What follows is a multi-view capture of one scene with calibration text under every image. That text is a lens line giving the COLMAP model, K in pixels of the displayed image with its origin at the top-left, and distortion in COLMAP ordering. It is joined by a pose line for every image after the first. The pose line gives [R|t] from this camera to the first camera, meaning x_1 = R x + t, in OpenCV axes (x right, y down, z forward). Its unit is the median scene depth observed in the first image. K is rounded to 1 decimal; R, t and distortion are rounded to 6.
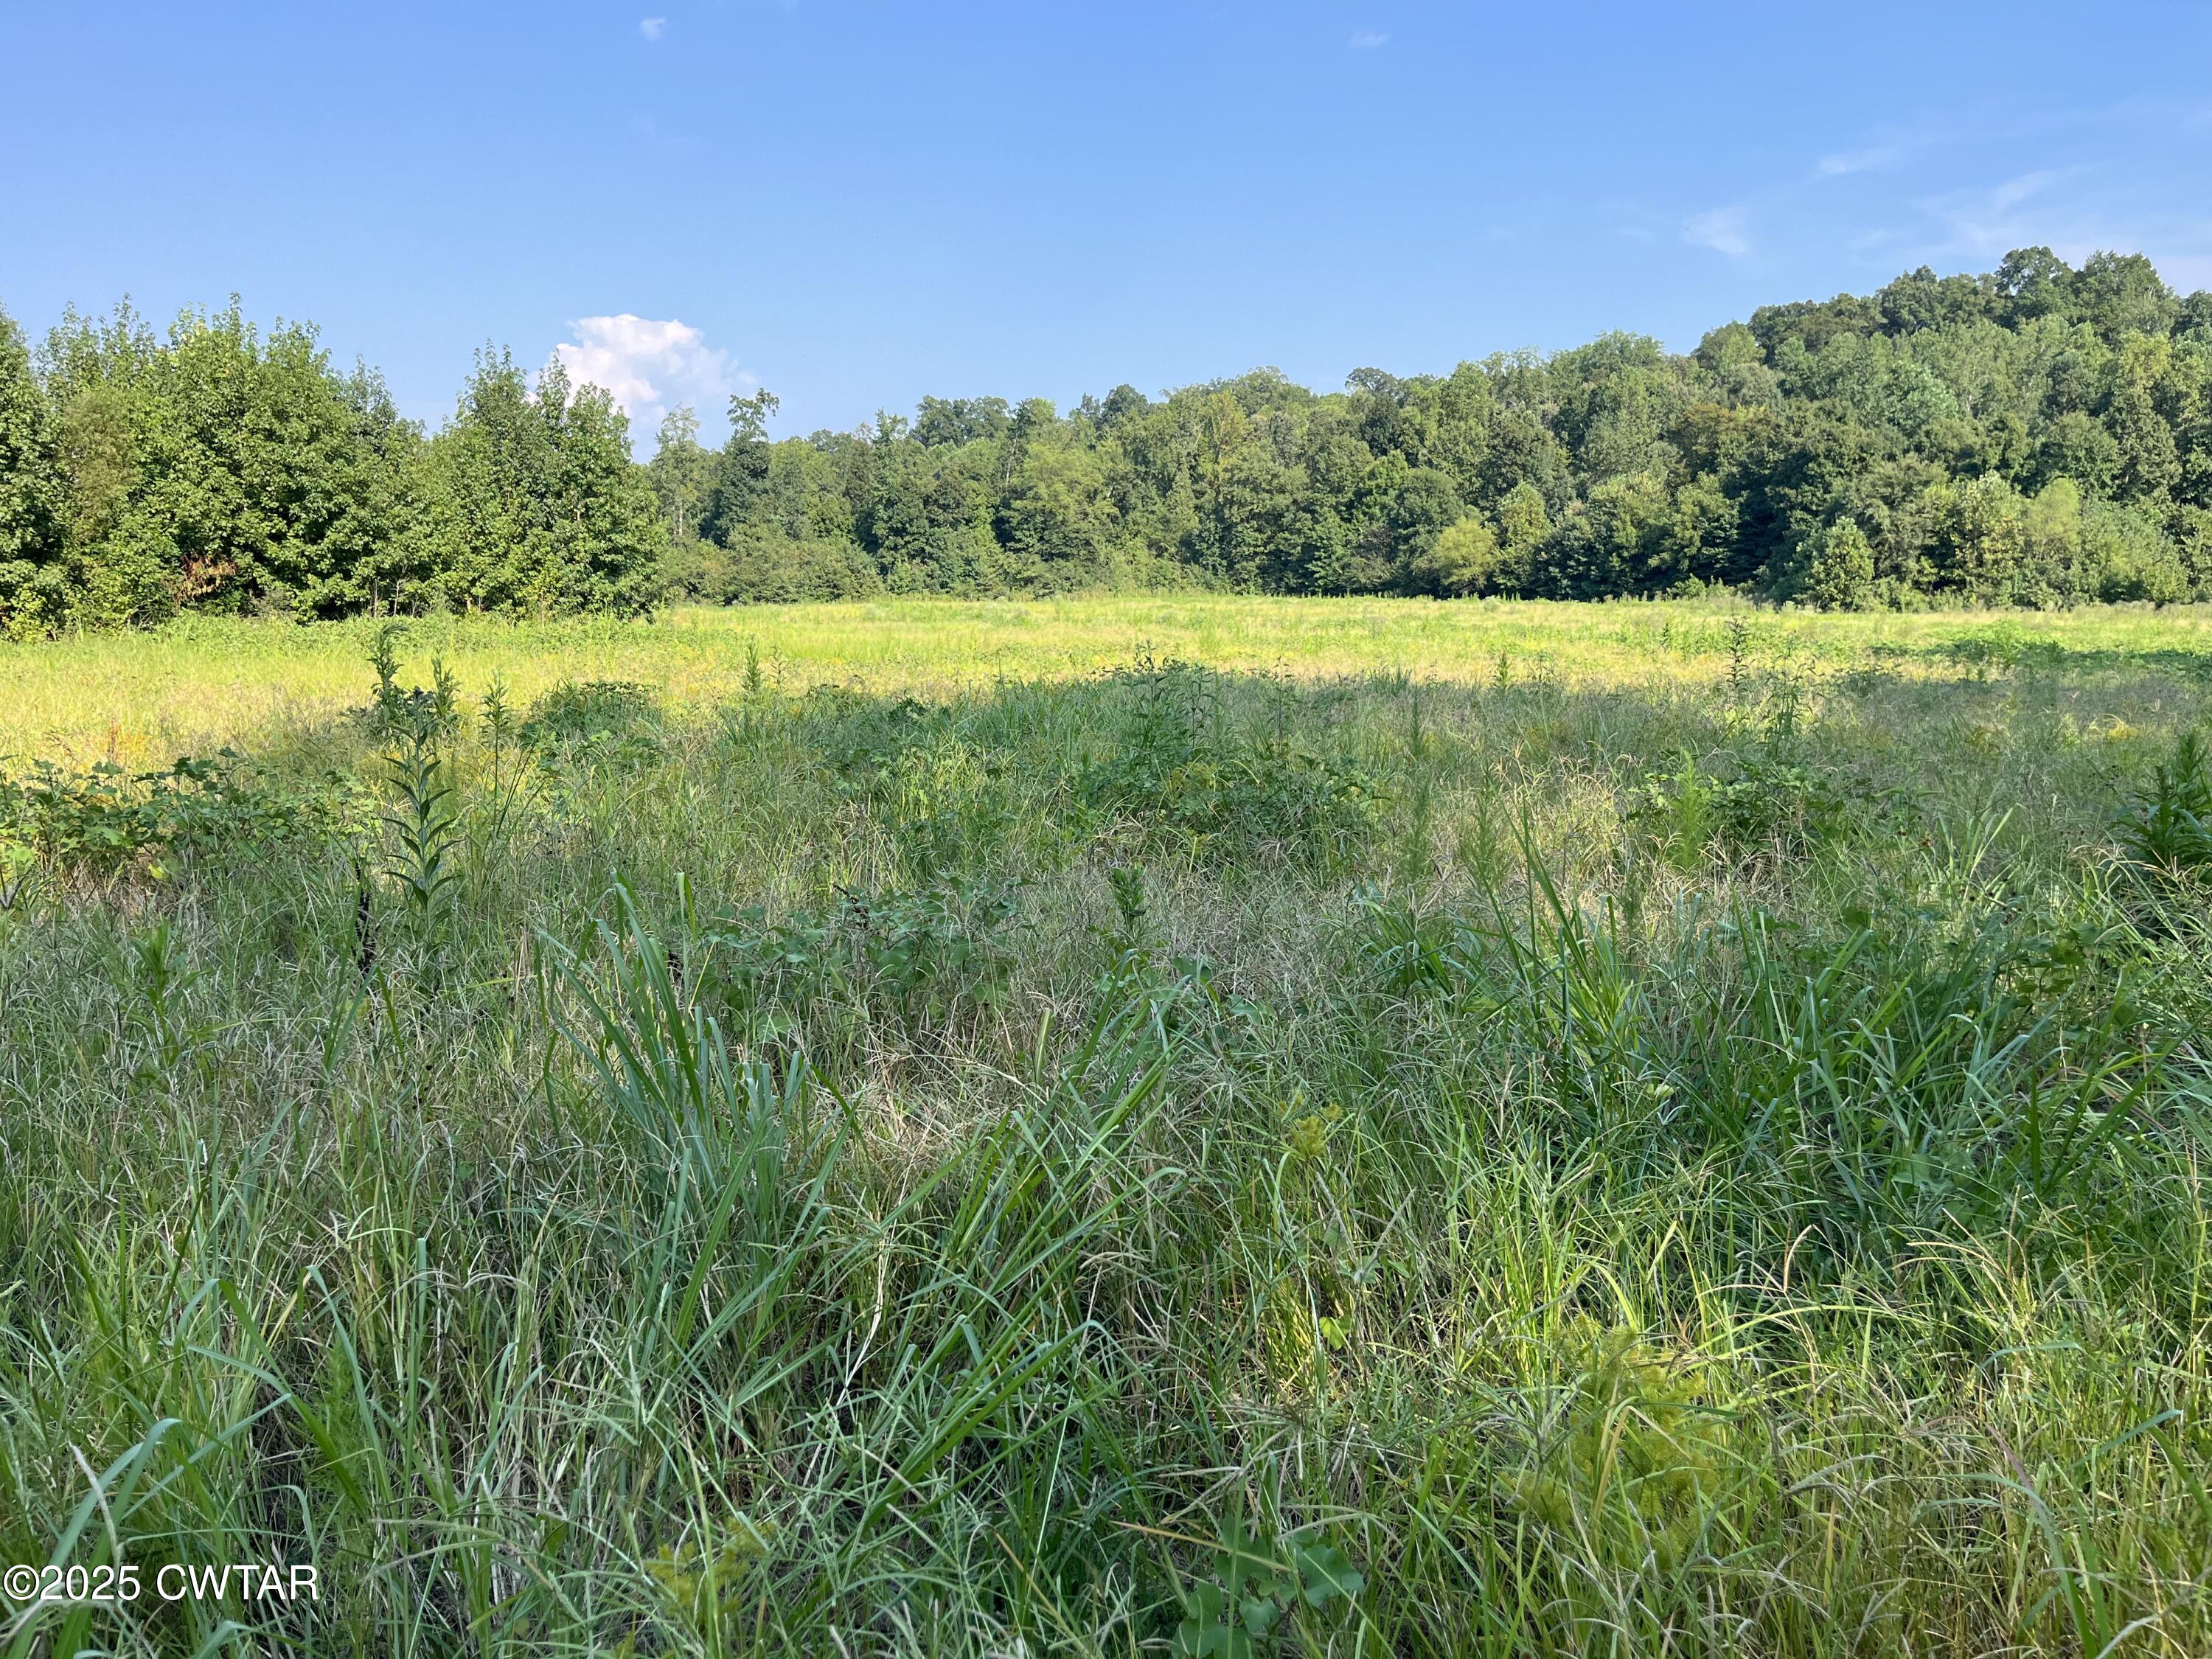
lens RADIAL K [[1681.4, 0, 1099.0], [0, 1681.4, 819.6], [0, 0, 1]] dist [0.066780, -0.089084]
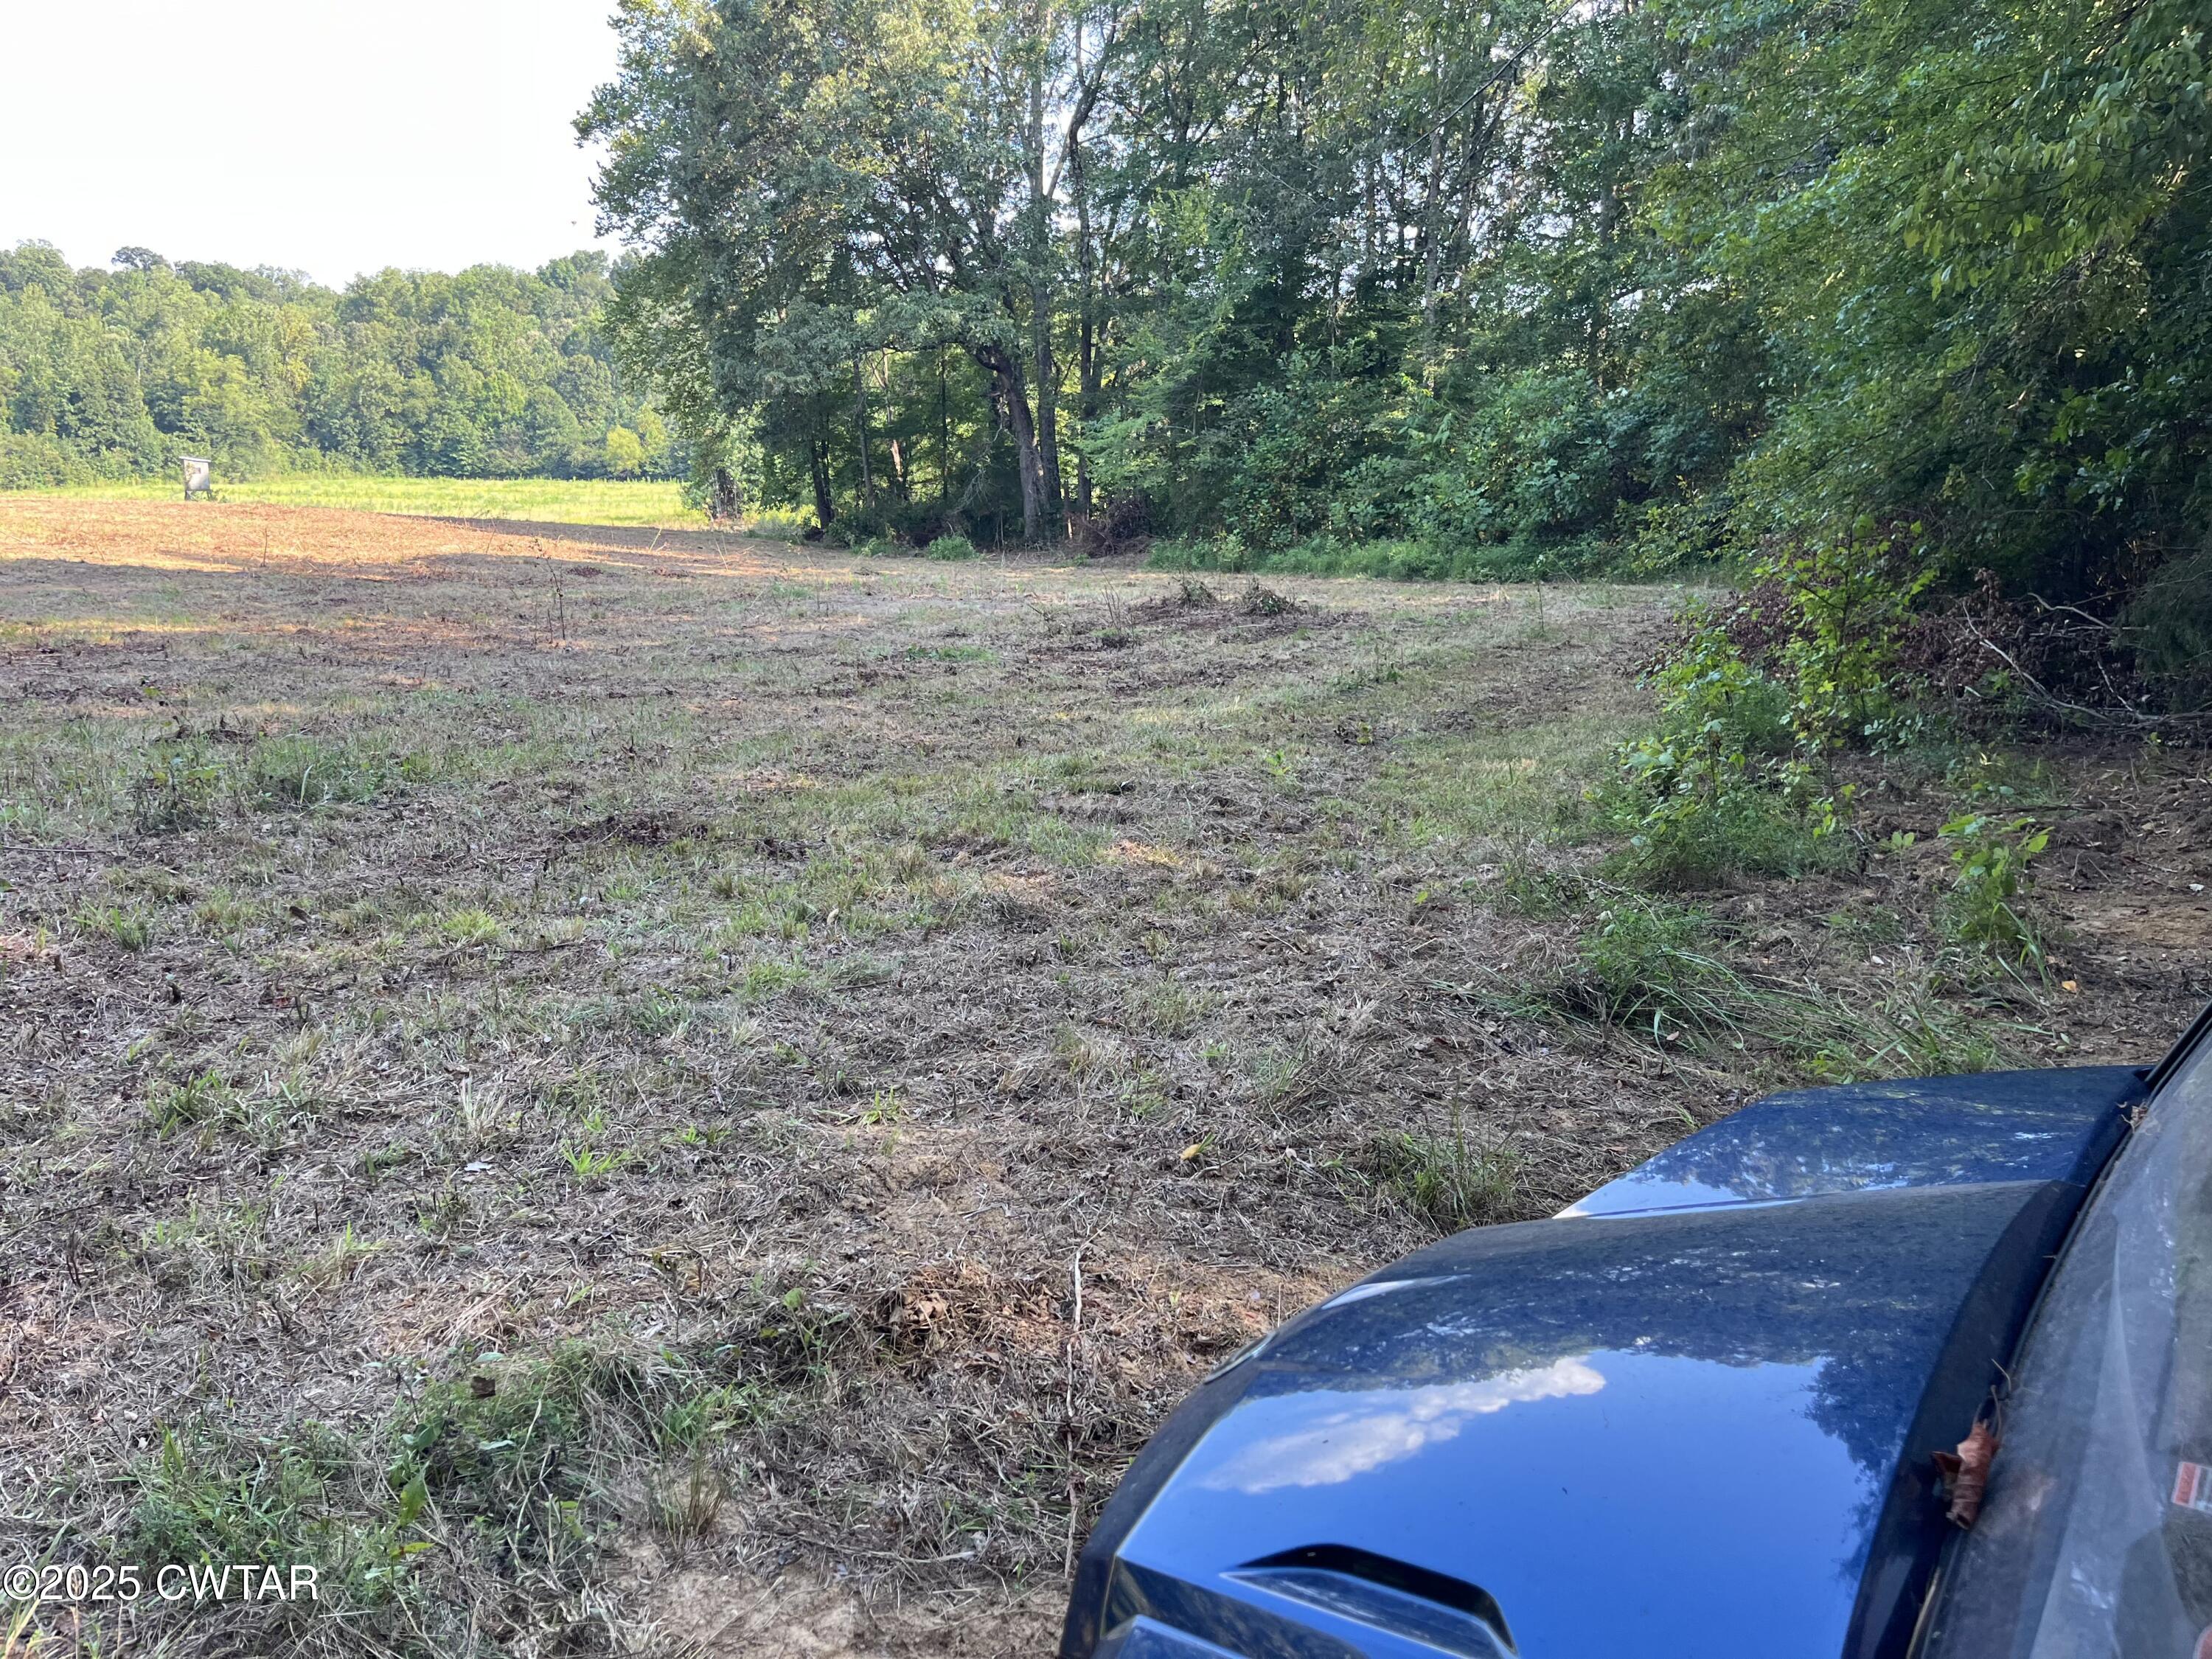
lens RADIAL K [[1681.4, 0, 1090.6], [0, 1681.4, 836.0], [0, 0, 1]] dist [0.066780, -0.089084]
pose [[0.695650, -0.156529, 0.701121, -0.507651], [0.096658, 0.987493, 0.124560, 0.028017], [-0.711849, -0.018881, 0.702079, -0.302217]]
